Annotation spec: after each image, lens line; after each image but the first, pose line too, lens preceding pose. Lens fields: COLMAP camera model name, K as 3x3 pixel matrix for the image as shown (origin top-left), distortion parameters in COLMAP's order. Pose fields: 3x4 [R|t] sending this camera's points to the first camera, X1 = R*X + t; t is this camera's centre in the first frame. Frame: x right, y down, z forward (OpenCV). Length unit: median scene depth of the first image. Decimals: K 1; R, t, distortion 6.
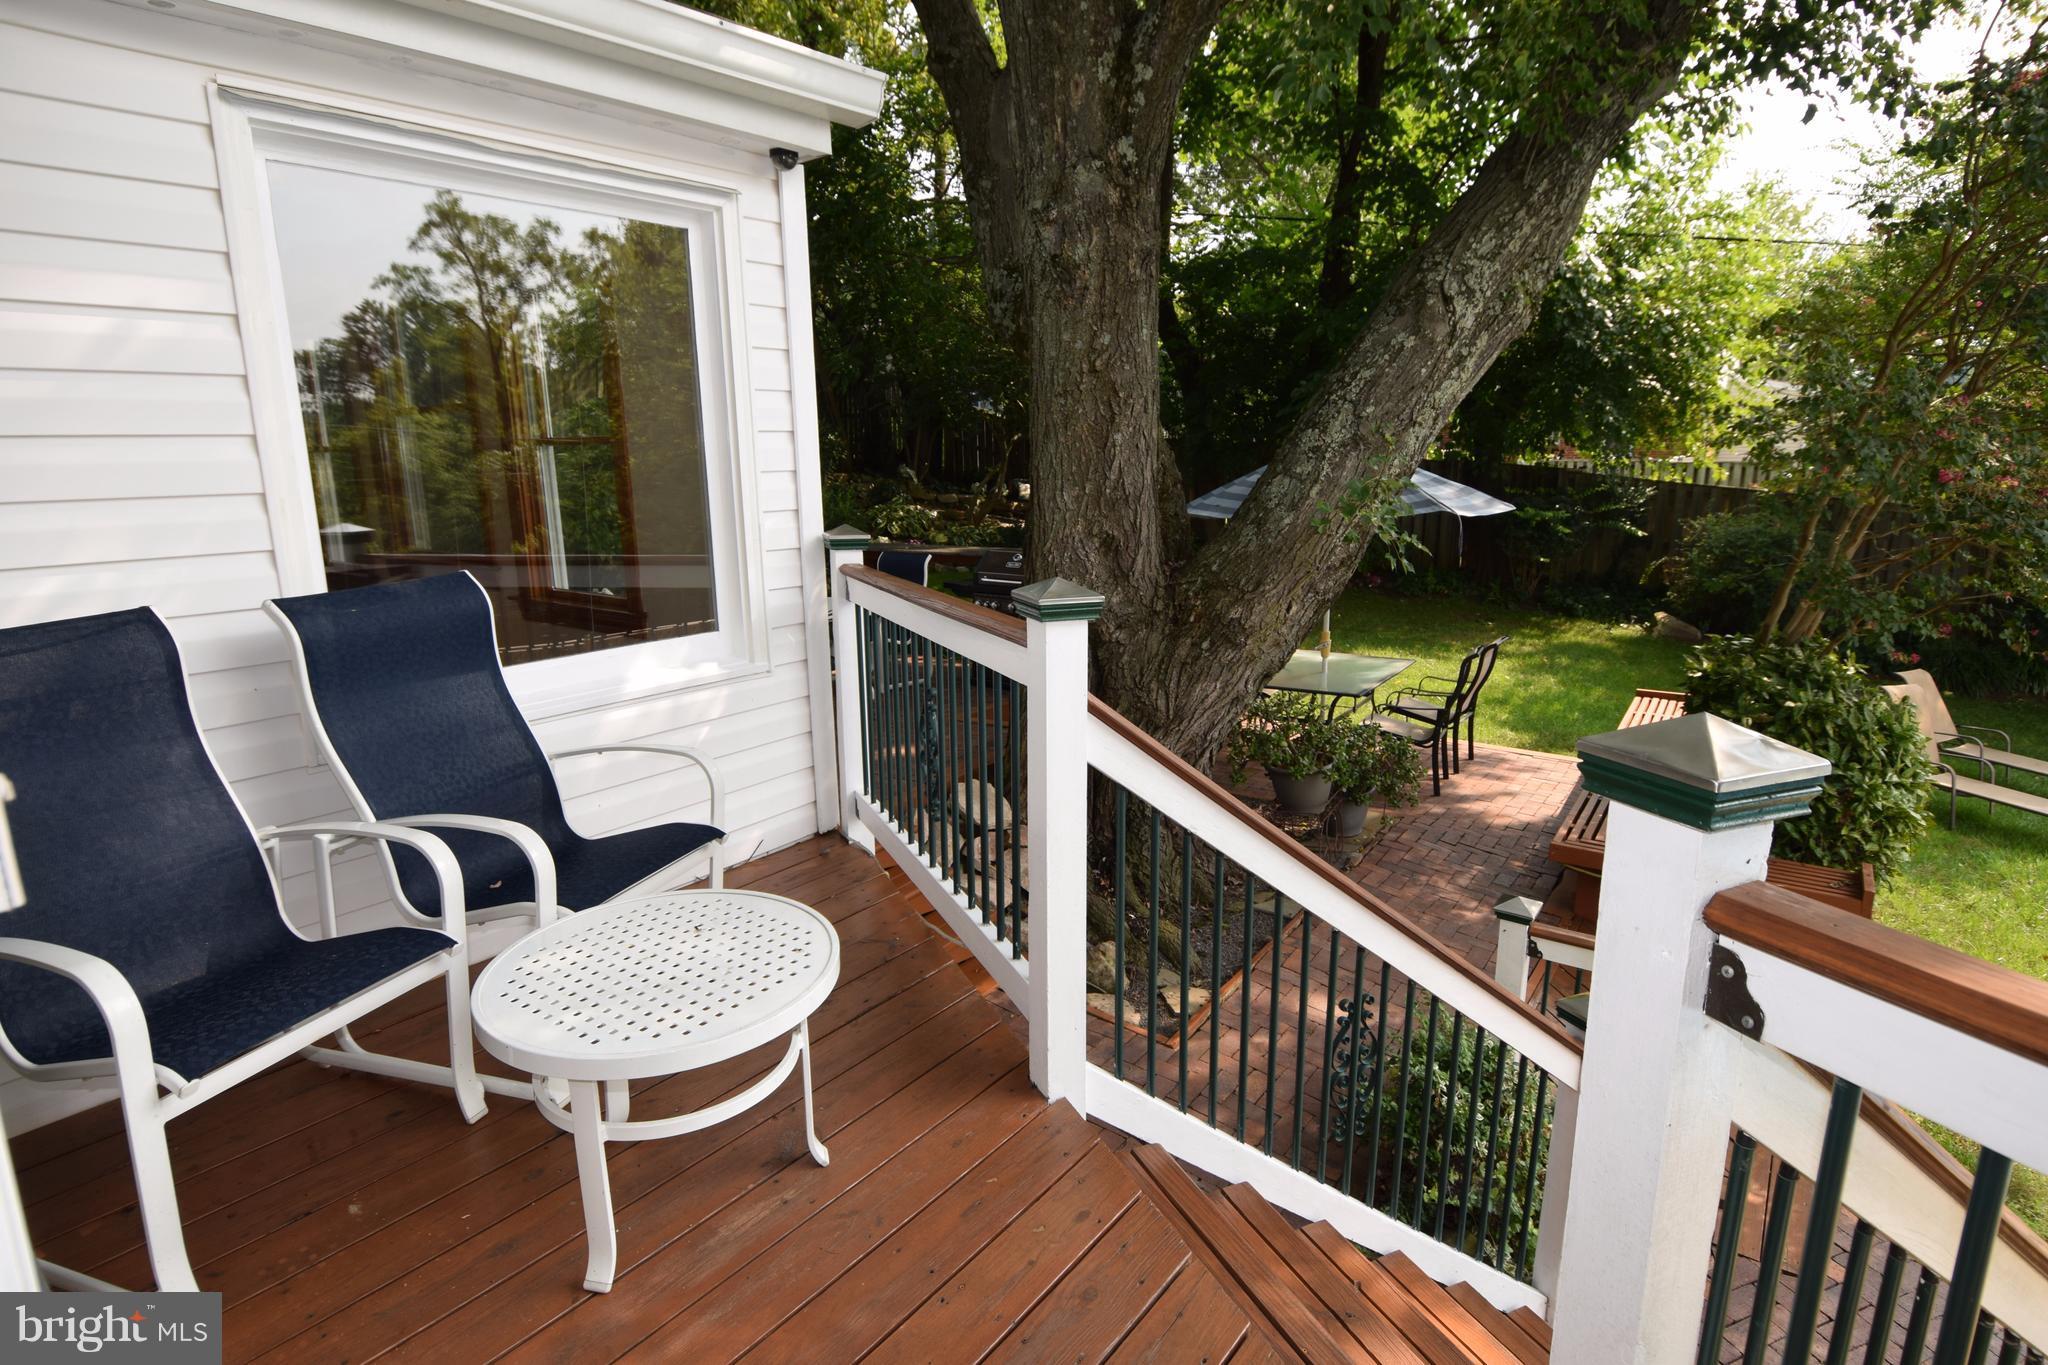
lens RADIAL K [[1082.4, 0, 1025.3], [0, 1082.4, 688.9], [0, 0, 1]] dist [-0.011039, -0.006759]
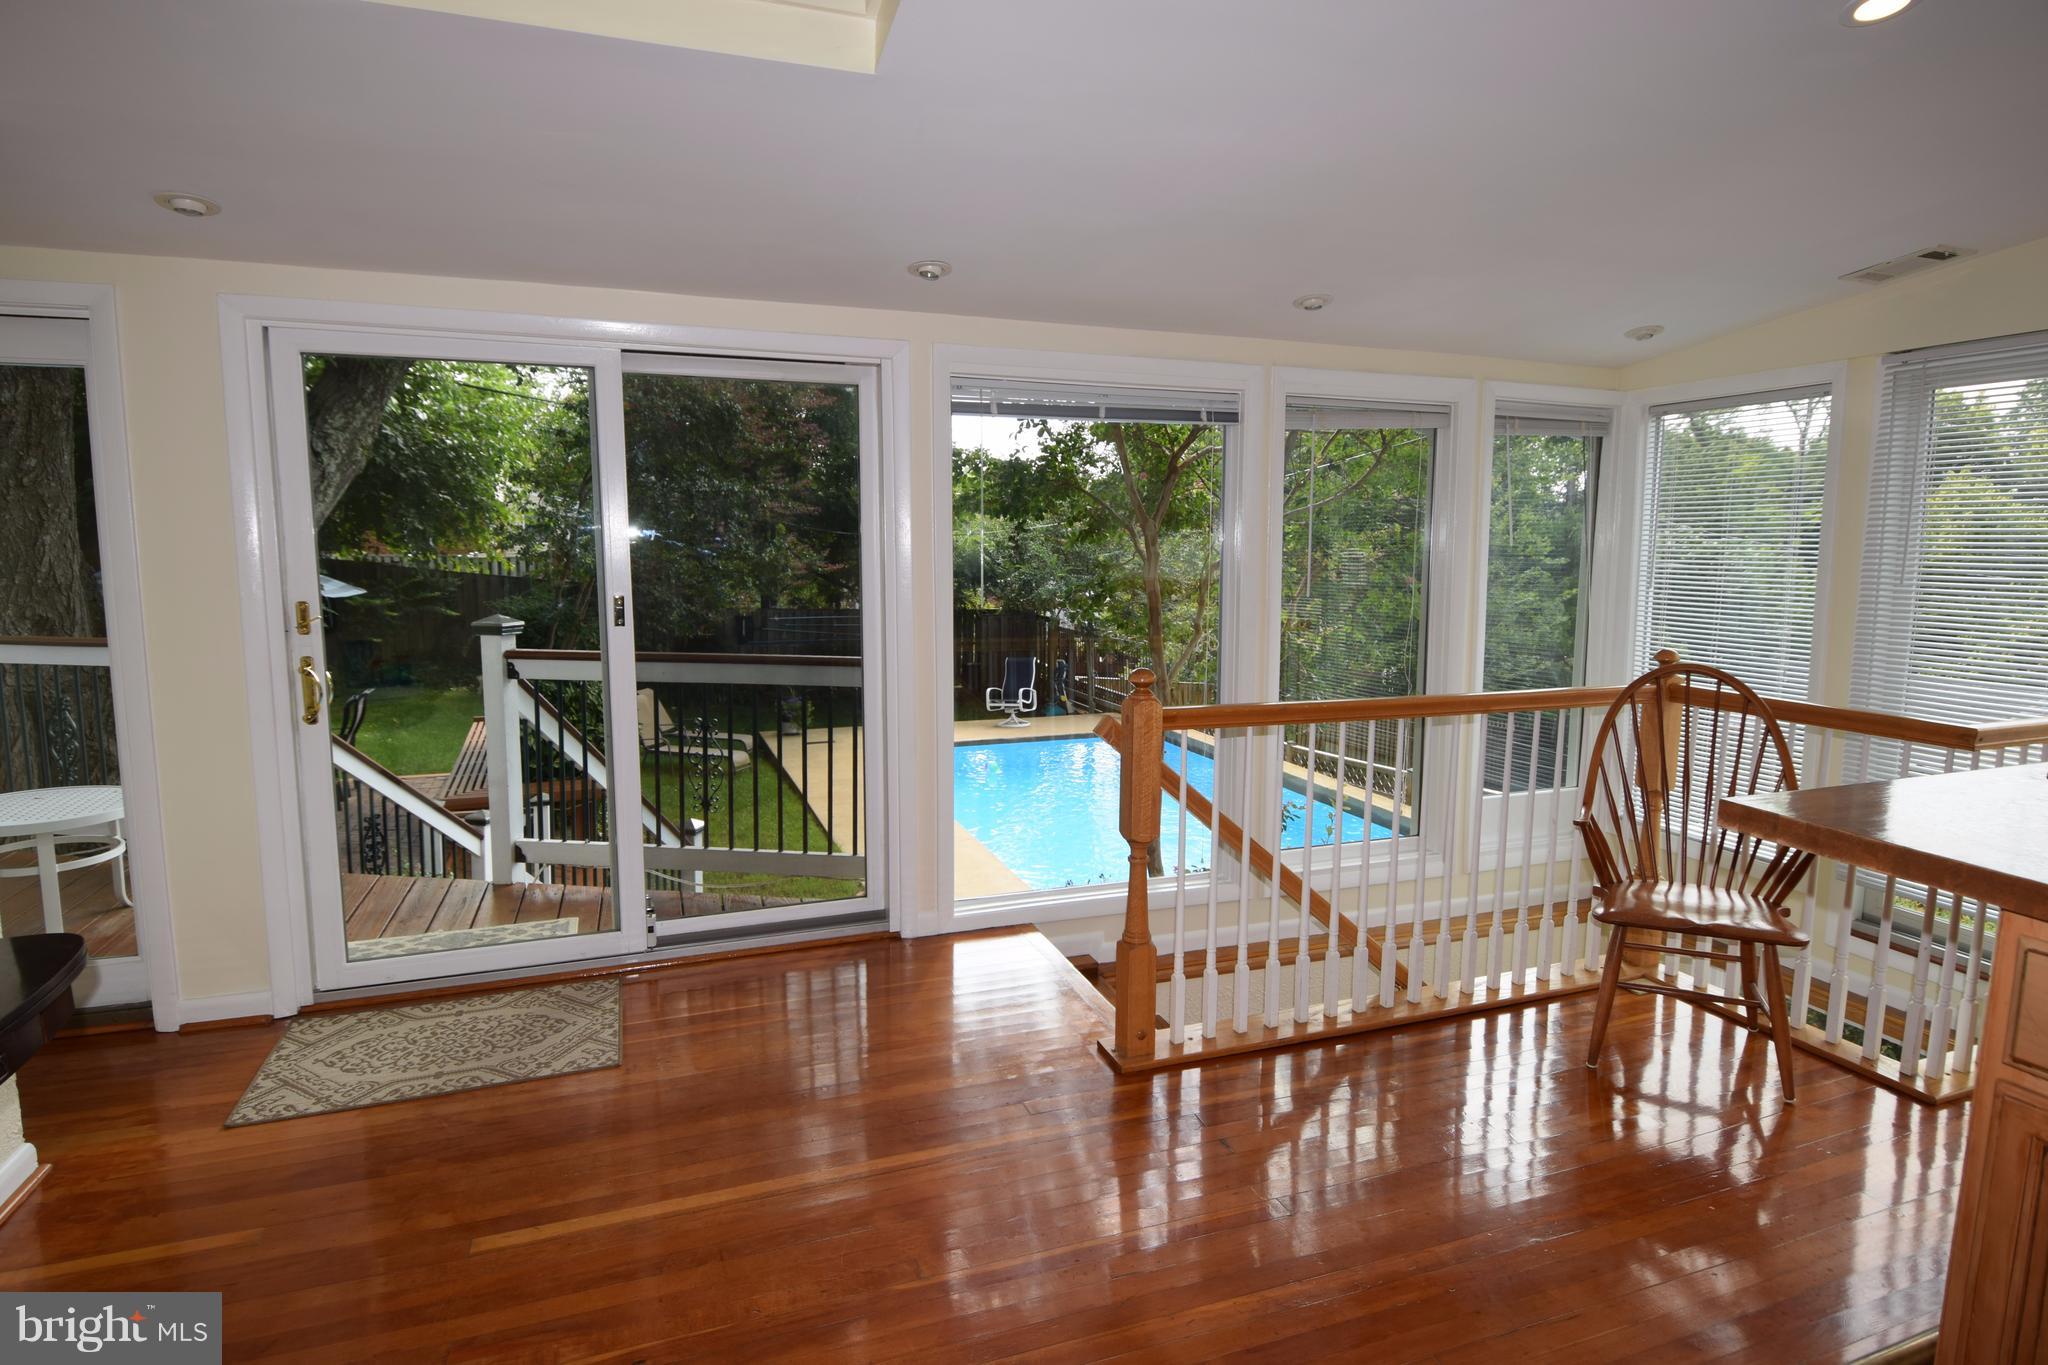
lens RADIAL K [[1082.4, 0, 1025.7], [0, 1082.4, 672.4], [0, 0, 1]] dist [-0.011039, -0.006759]
pose [[0.534403, -0.083093, 0.841135, -0.347984], [0.167549, 0.985822, -0.009064, 0.116617], [-0.828457, 0.145775, 0.540749, -0.561946]]
